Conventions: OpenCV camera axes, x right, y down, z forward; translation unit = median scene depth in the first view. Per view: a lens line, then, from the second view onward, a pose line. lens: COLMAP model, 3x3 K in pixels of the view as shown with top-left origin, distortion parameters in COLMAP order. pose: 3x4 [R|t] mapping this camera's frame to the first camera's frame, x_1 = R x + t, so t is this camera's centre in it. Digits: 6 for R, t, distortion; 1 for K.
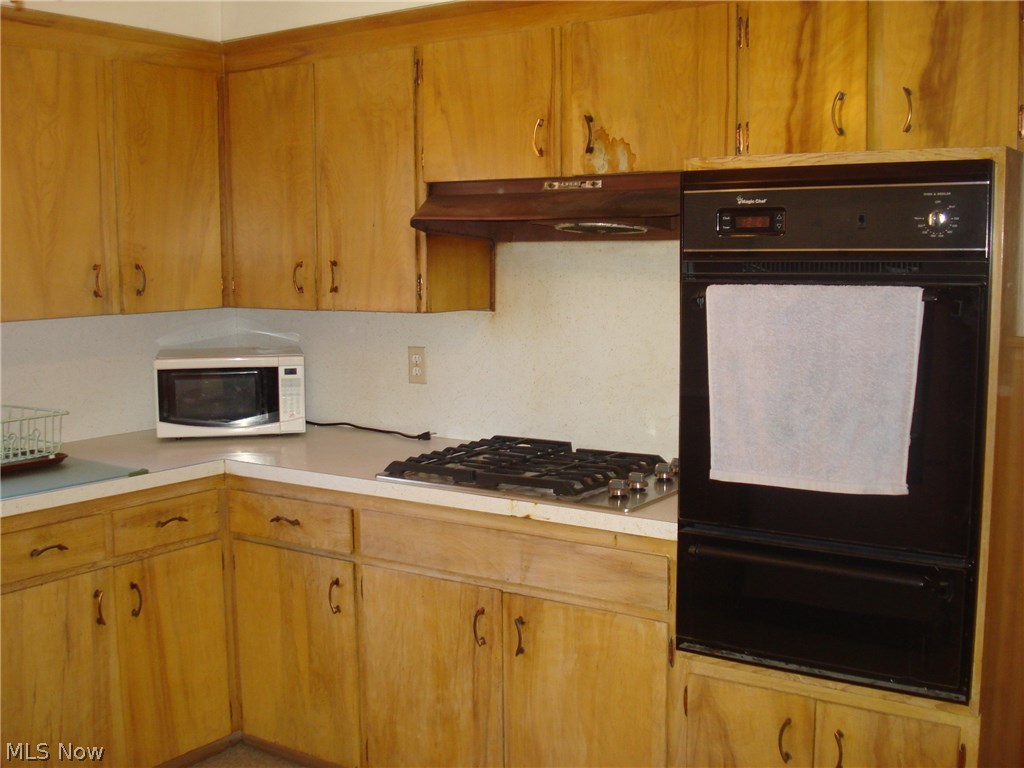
lens RADIAL K [[1141.8, 0, 512.0], [0, 1141.8, 384.0], [0, 0, 1]] dist [-0.102134, -0.017257]
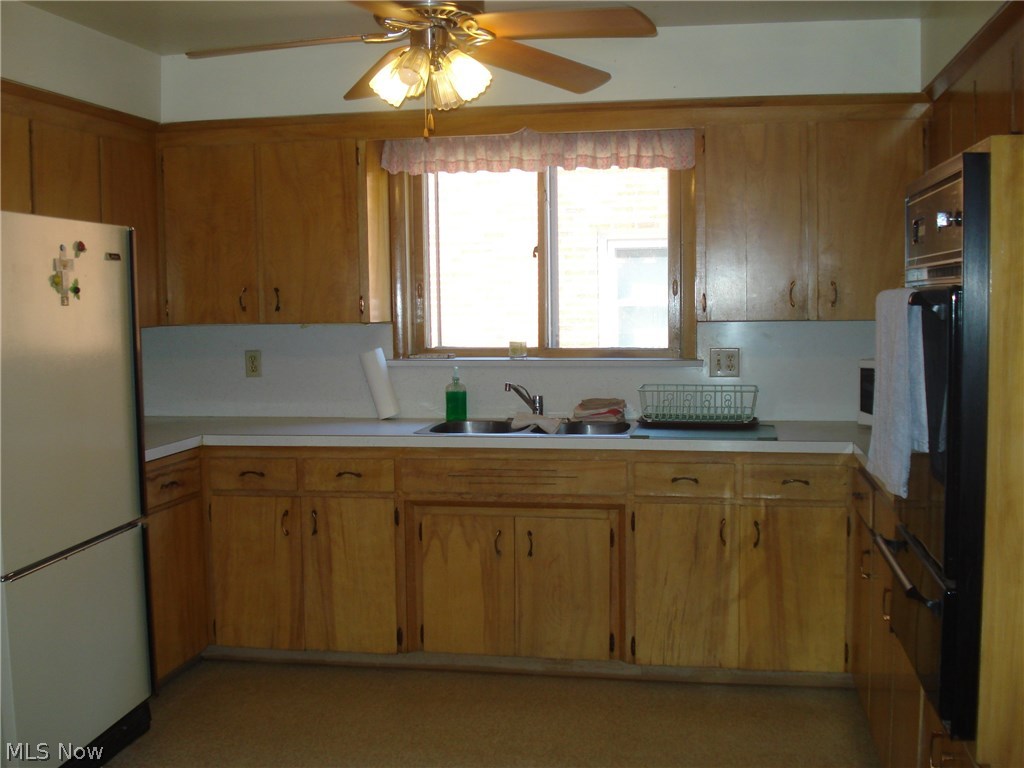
lens RADIAL K [[1141.8, 0, 512.0], [0, 1141.8, 384.0], [0, 0, 1]] dist [-0.102134, -0.017257]
pose [[0.398560, 0.070915, -0.914397, 0.741671], [-0.094559, 0.994870, 0.035941, -0.004320], [0.912255, 0.072140, 0.403221, 0.186414]]
